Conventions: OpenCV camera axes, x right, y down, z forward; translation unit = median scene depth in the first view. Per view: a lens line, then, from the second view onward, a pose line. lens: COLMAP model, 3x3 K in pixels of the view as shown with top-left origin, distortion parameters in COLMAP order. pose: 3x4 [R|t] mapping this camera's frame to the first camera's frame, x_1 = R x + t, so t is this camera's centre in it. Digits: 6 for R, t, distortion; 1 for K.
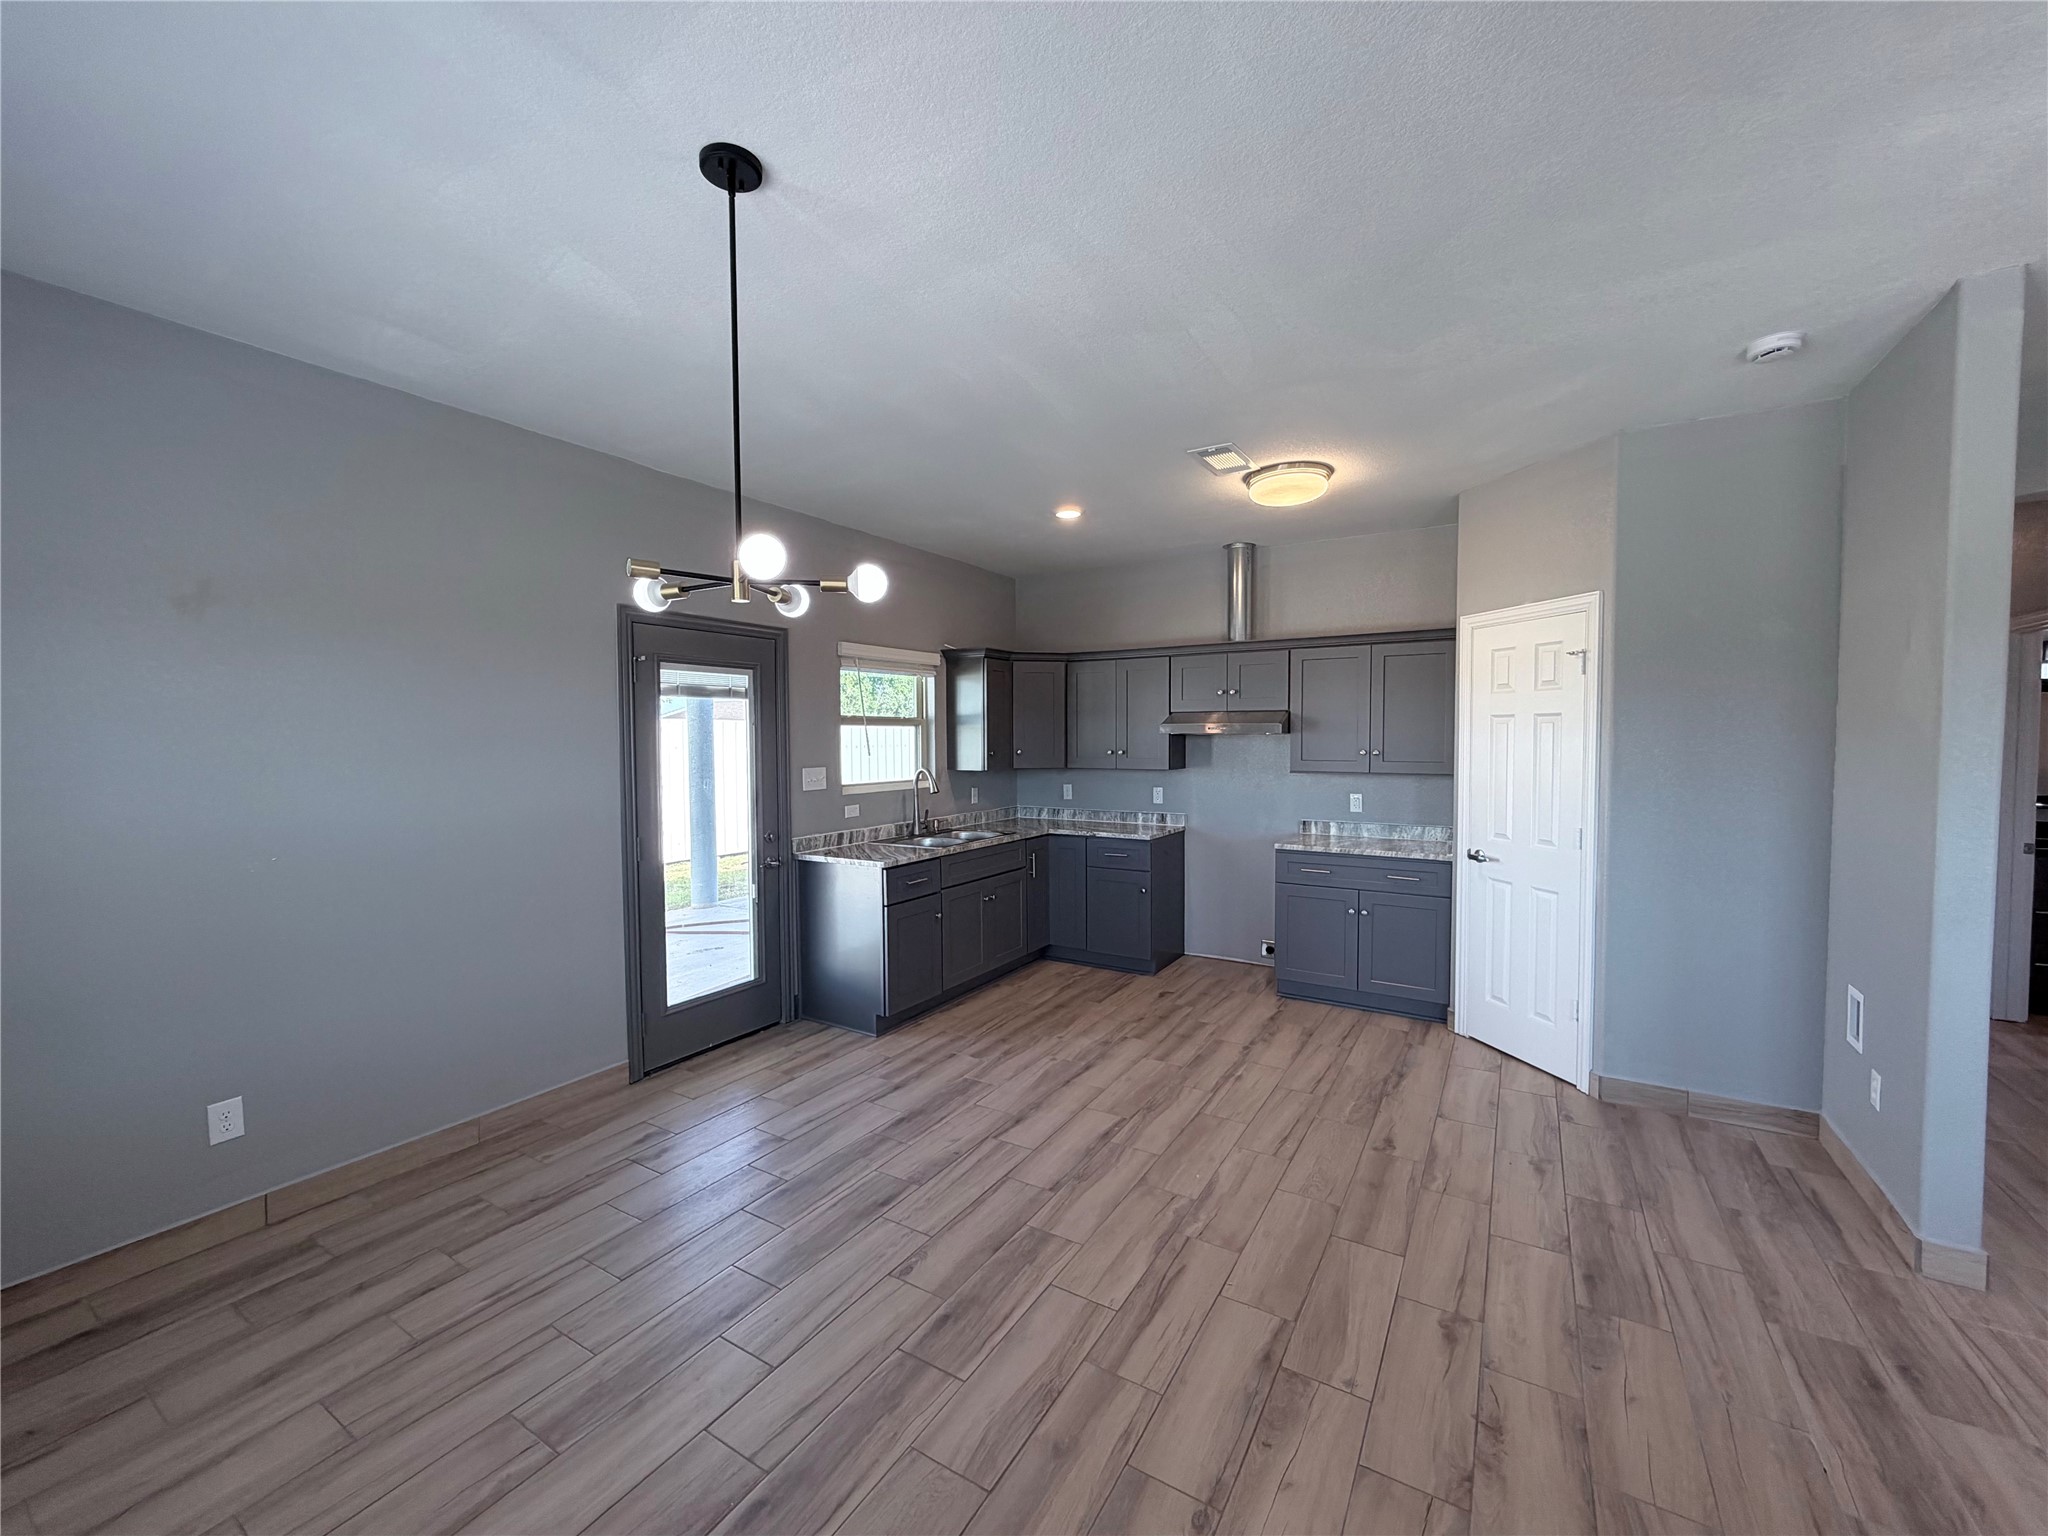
lens RADIAL K [[815.2, 0, 1024.0], [0, 815.2, 768.0], [0, 0, 1]] dist [0.002179, -0.000012]
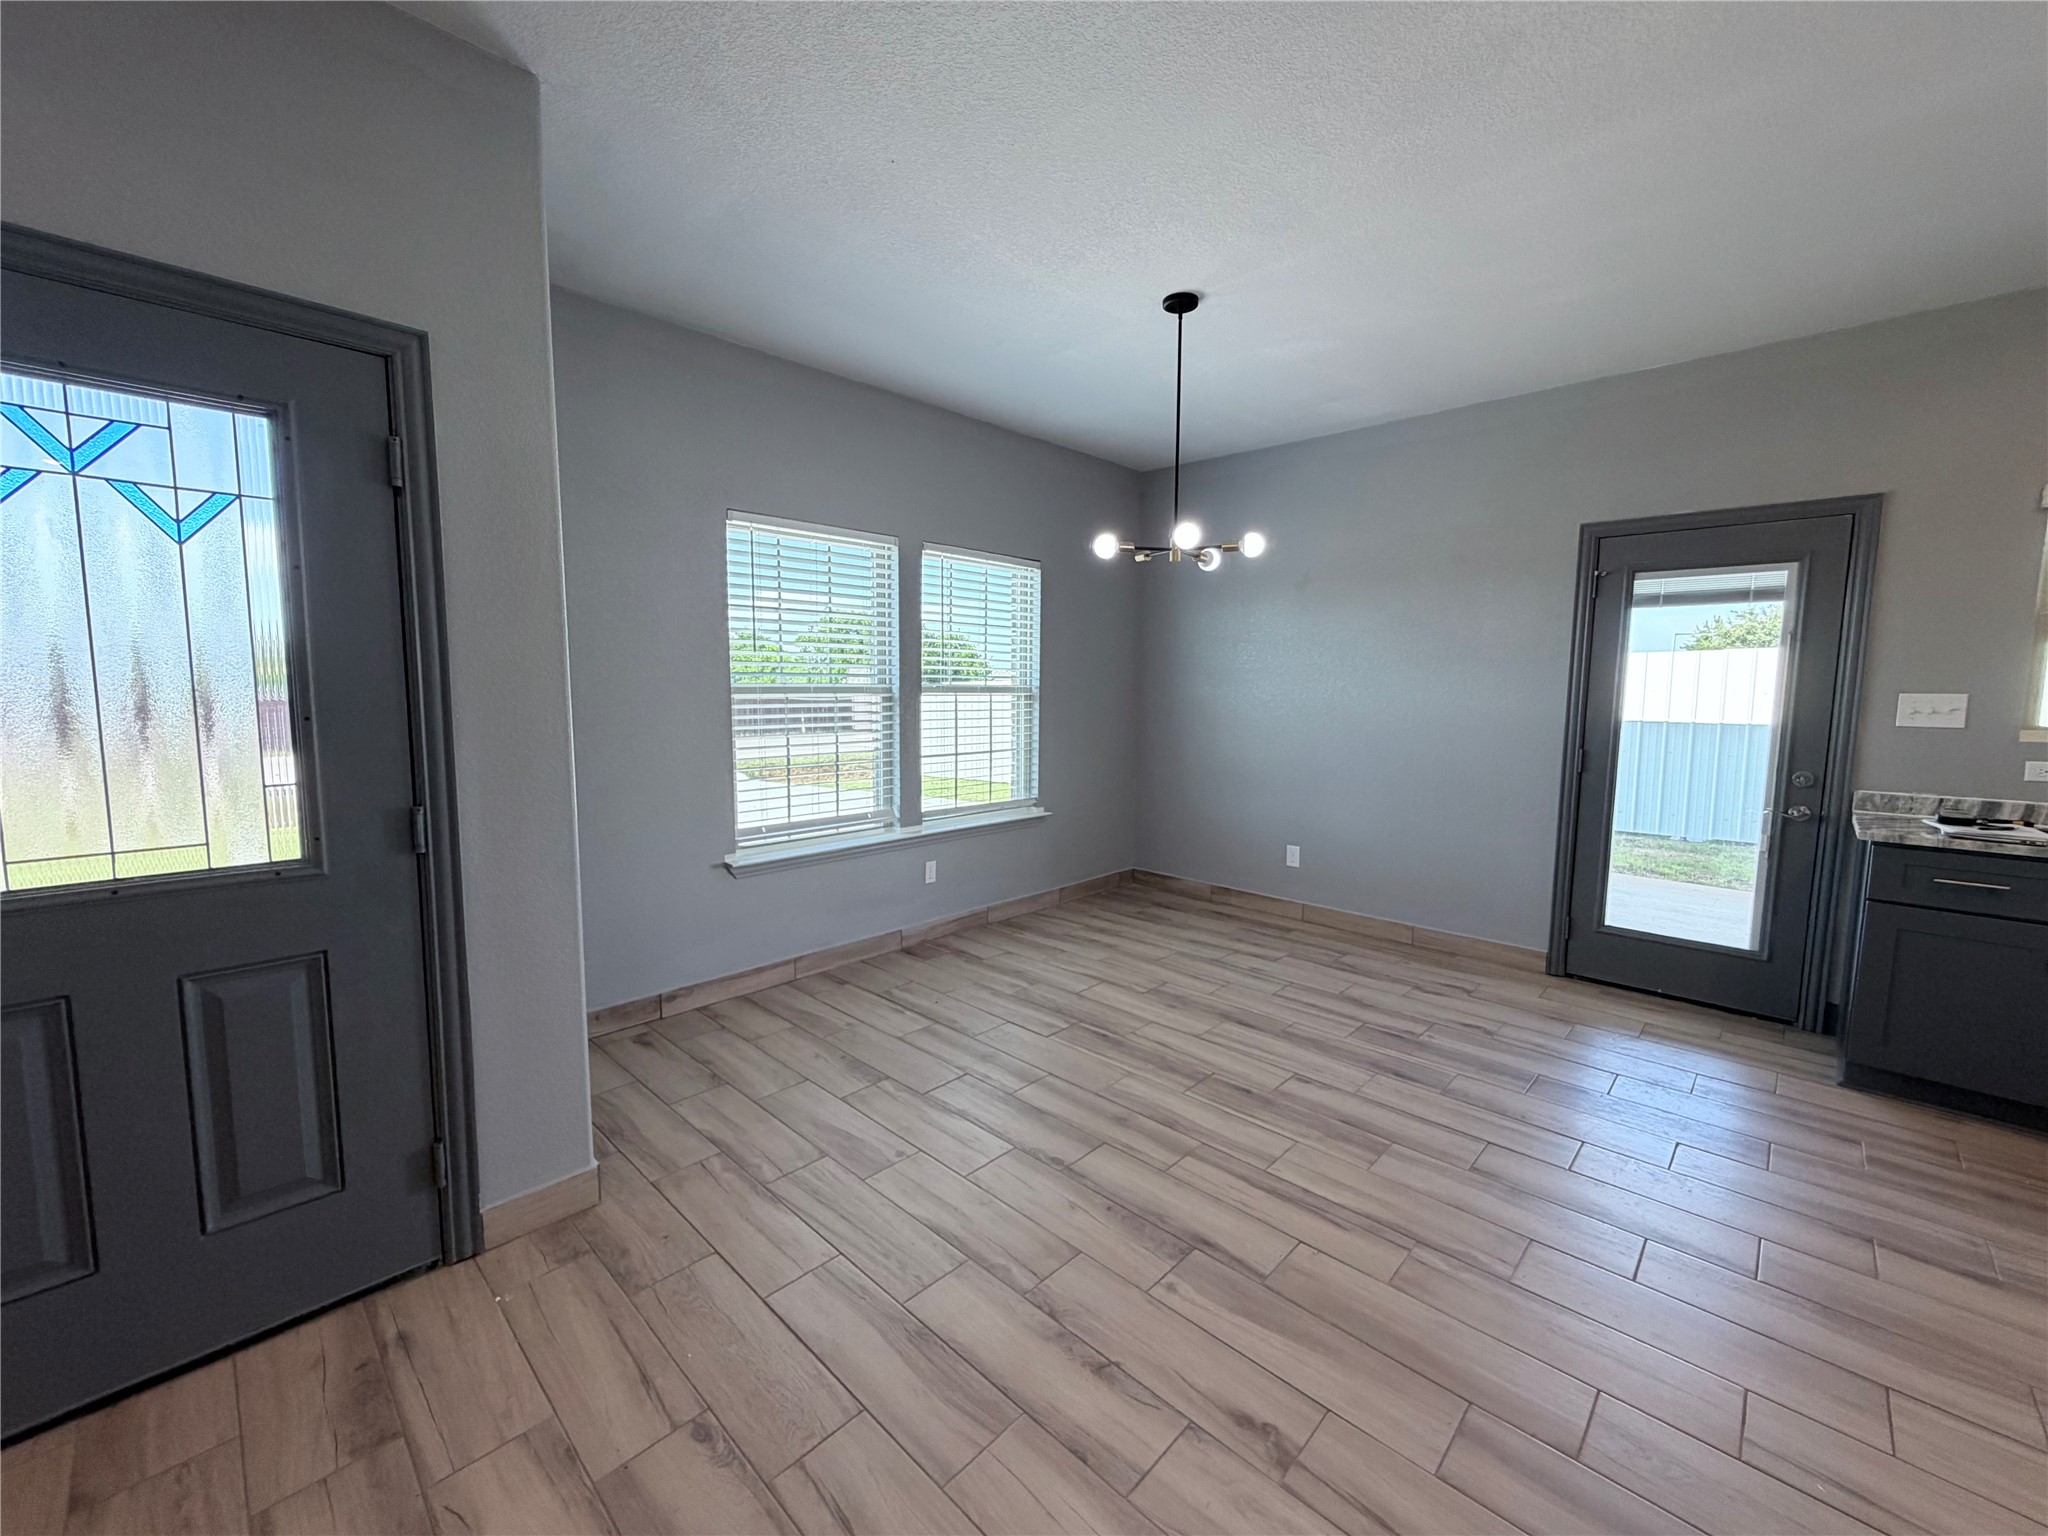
lens RADIAL K [[815.2, 0, 1024.0], [0, 815.2, 768.0], [0, 0, 1]] dist [0.002179, -0.000012]
pose [[-0.211663, 0.104235, -0.971768, 0.533950], [-0.044998, 0.992203, 0.116228, 0.014880], [0.976306, 0.068329, -0.205322, 0.401003]]
